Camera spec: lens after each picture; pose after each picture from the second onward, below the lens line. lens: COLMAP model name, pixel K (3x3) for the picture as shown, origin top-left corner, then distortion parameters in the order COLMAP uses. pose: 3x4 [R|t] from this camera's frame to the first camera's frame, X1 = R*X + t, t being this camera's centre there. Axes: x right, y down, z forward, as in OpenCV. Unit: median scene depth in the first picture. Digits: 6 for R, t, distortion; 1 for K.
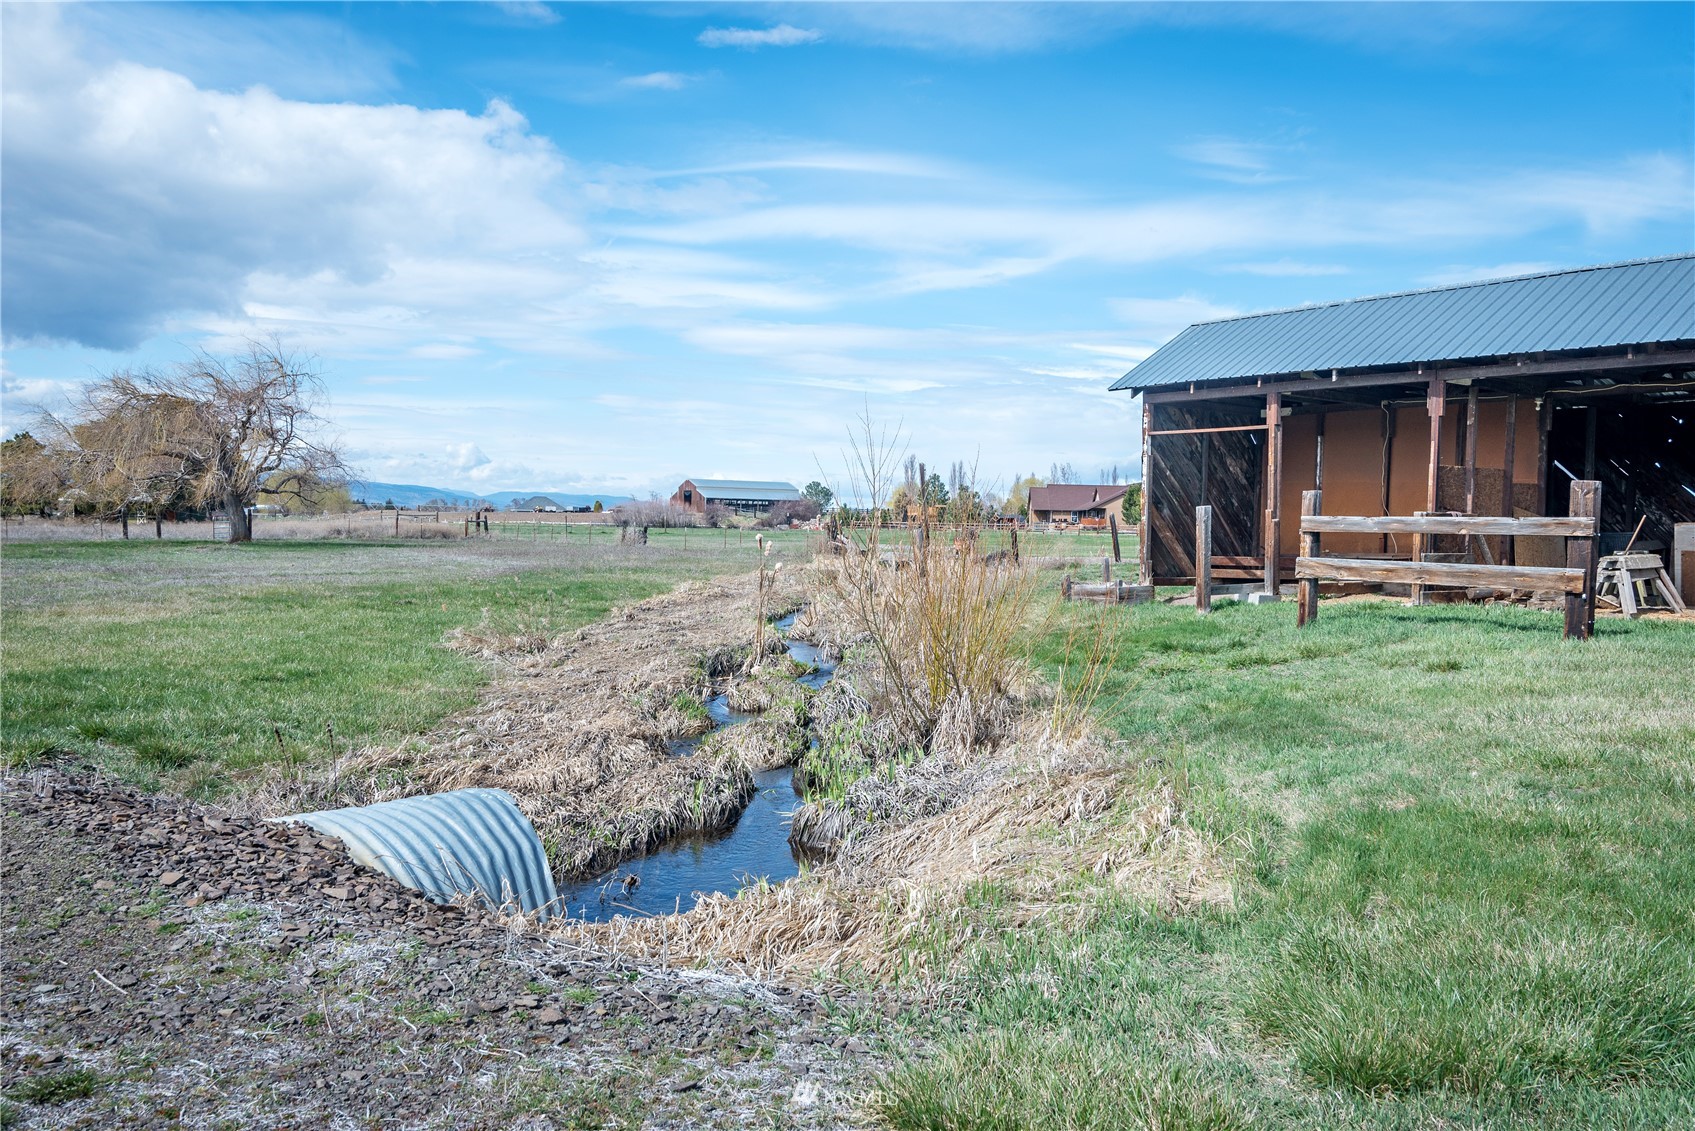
lens RADIAL K [[1307.4, 0, 847.5], [0, 1307.4, 565.5], [0, 0, 1]] dist [-0.060636, -0.000065]
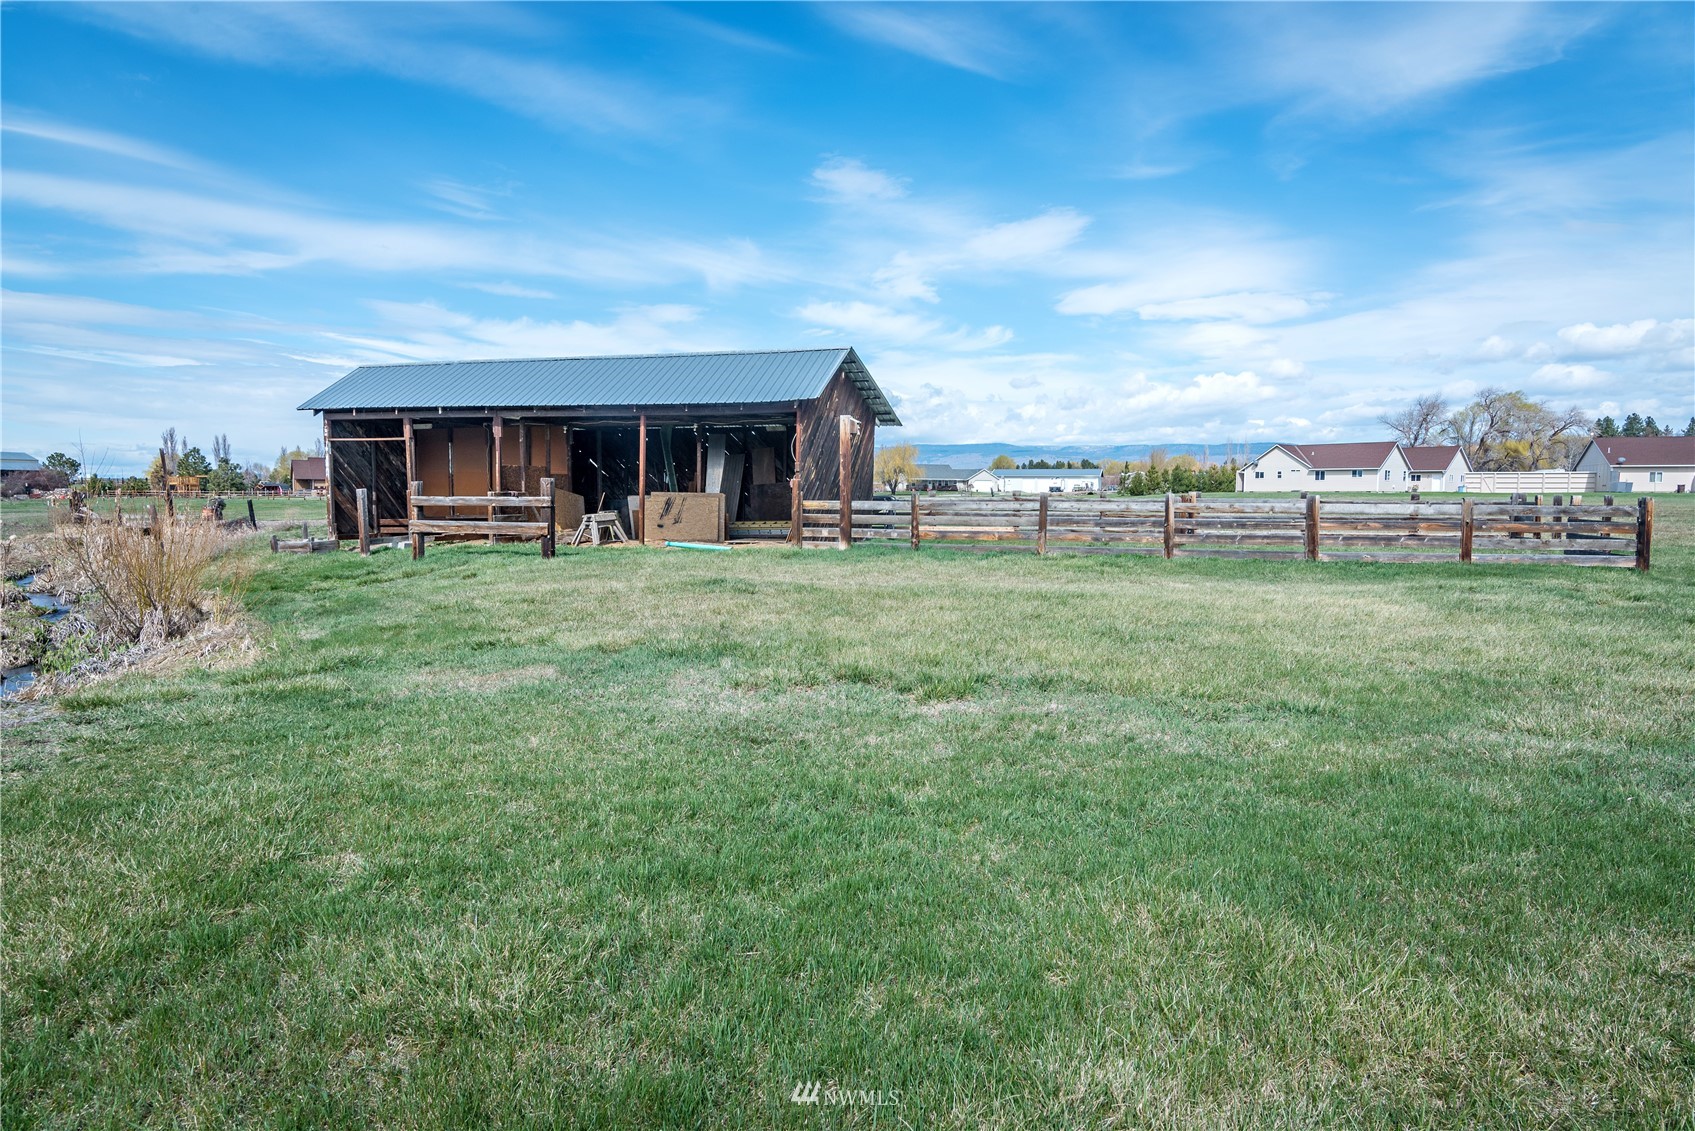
lens RADIAL K [[981.0, 0, 847.5], [0, 981.0, 565.5], [0, 0, 1]] dist [0.004542, -0.000062]
pose [[0.797262, -0.058830, 0.600760, 0.019523], [0.030378, 0.997889, 0.057405, -0.002985], [-0.602869, -0.027517, 0.797366, -0.307831]]
